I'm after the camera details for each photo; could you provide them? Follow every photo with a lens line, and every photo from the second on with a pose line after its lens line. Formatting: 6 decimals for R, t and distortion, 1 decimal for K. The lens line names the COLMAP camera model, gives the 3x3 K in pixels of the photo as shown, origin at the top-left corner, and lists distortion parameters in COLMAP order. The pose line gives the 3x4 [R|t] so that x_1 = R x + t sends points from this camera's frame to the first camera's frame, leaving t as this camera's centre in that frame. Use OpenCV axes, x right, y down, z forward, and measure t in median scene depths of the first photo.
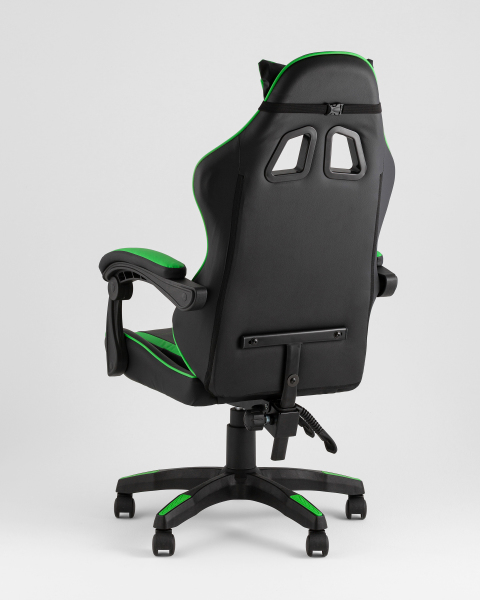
lens RADIAL K [[2842.6, 0, 239.9], [0, 2842.6, 300.4], [0, 0, 1]] dist [-0.005614, 0.000000]
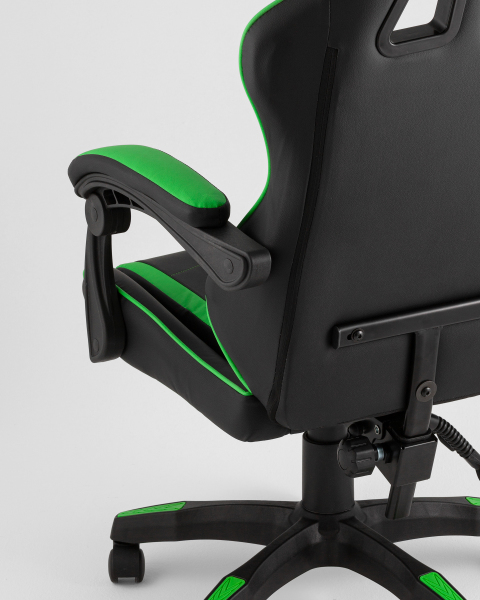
lens RADIAL K [[2842.6, 0, 240.3], [0, 2842.6, 299.4], [0, 0, 1]] dist [-0.005614, 0.000000]
pose [[0.999650, -0.025534, 0.006863, -0.020905], [0.023355, 0.974419, 0.223524, -0.114061], [-0.012395, -0.223285, 0.974674, 0.465689]]
